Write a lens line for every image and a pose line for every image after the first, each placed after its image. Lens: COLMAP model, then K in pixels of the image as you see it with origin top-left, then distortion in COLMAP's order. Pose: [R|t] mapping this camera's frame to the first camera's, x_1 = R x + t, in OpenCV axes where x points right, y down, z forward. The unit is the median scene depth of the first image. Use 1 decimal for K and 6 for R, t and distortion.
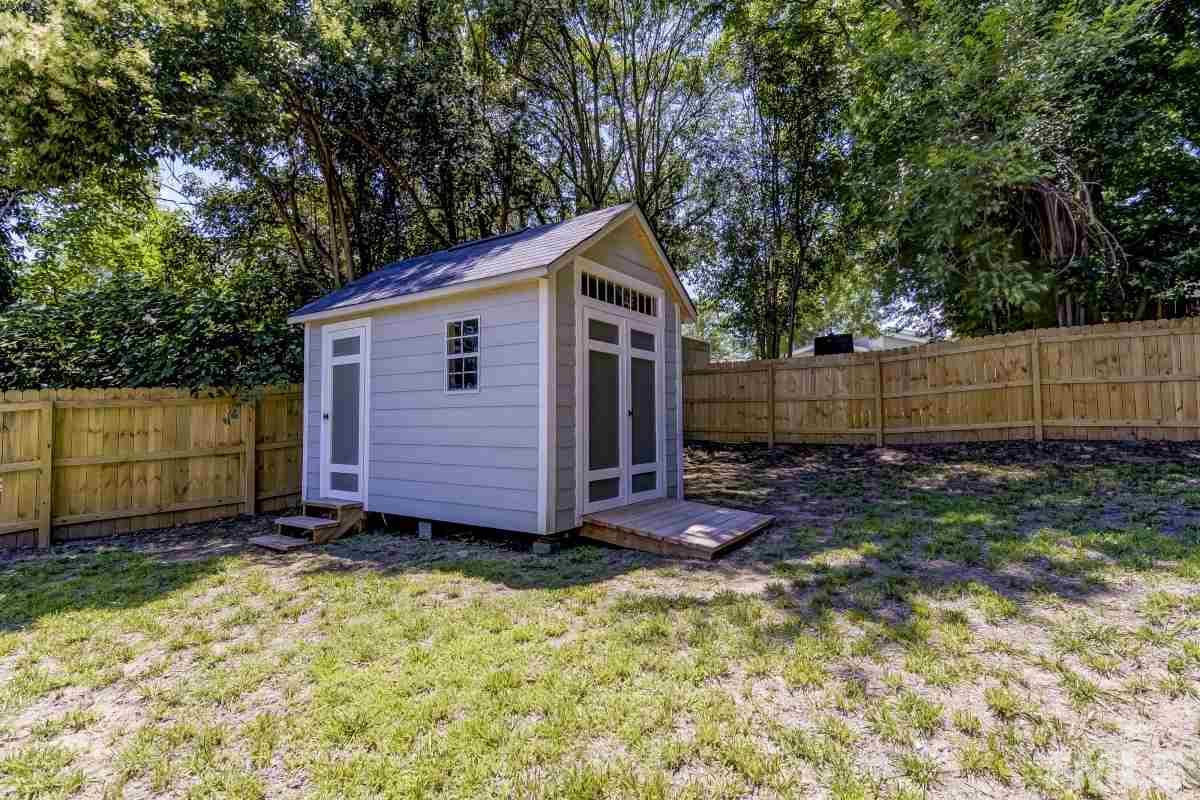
lens RADIAL K [[575.9, 0, 599.2], [0, 575.9, 402.5], [0, 0, 1]] dist [0.023854, -0.000631]
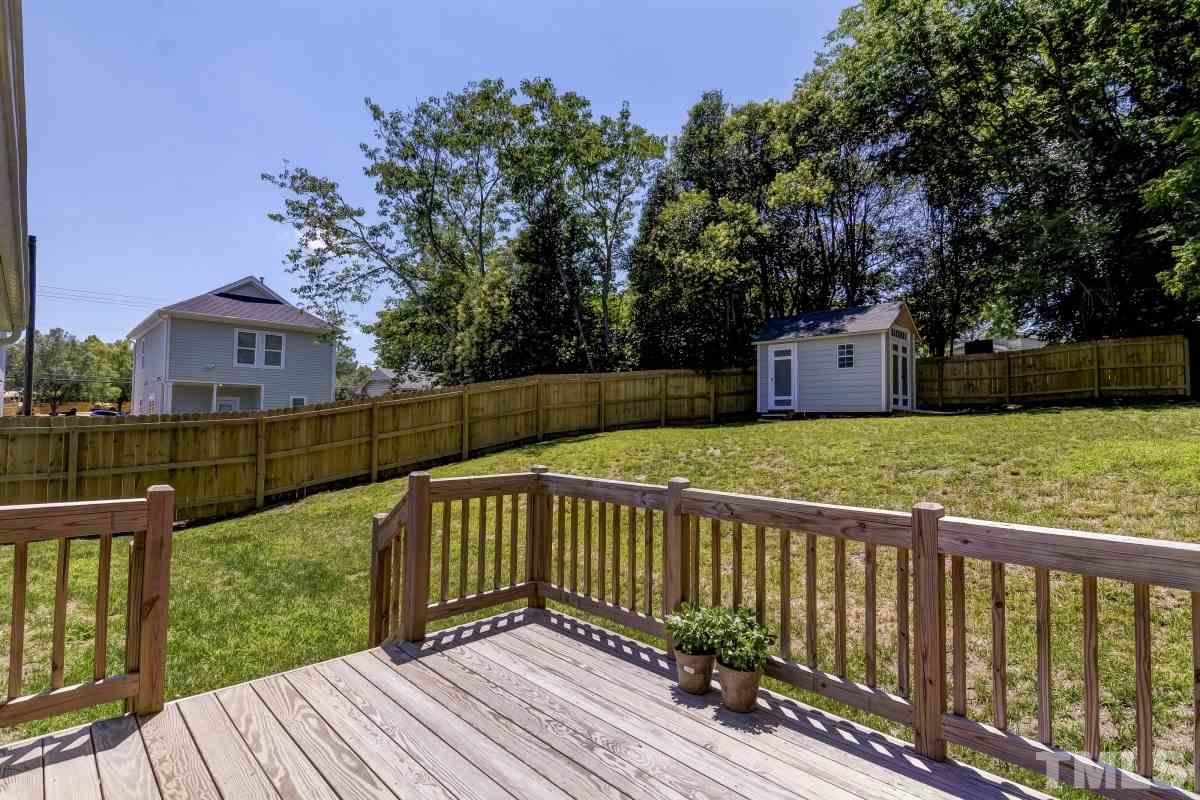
lens RADIAL K [[575.9, 0, 599.6], [0, 575.9, 396.7], [0, 0, 1]] dist [0.023854, -0.000631]
pose [[0.983263, 0.006499, -0.182076, -0.816666], [-0.008094, 0.999935, -0.008022, 0.141287], [0.182012, 0.009361, 0.983252, -1.894867]]
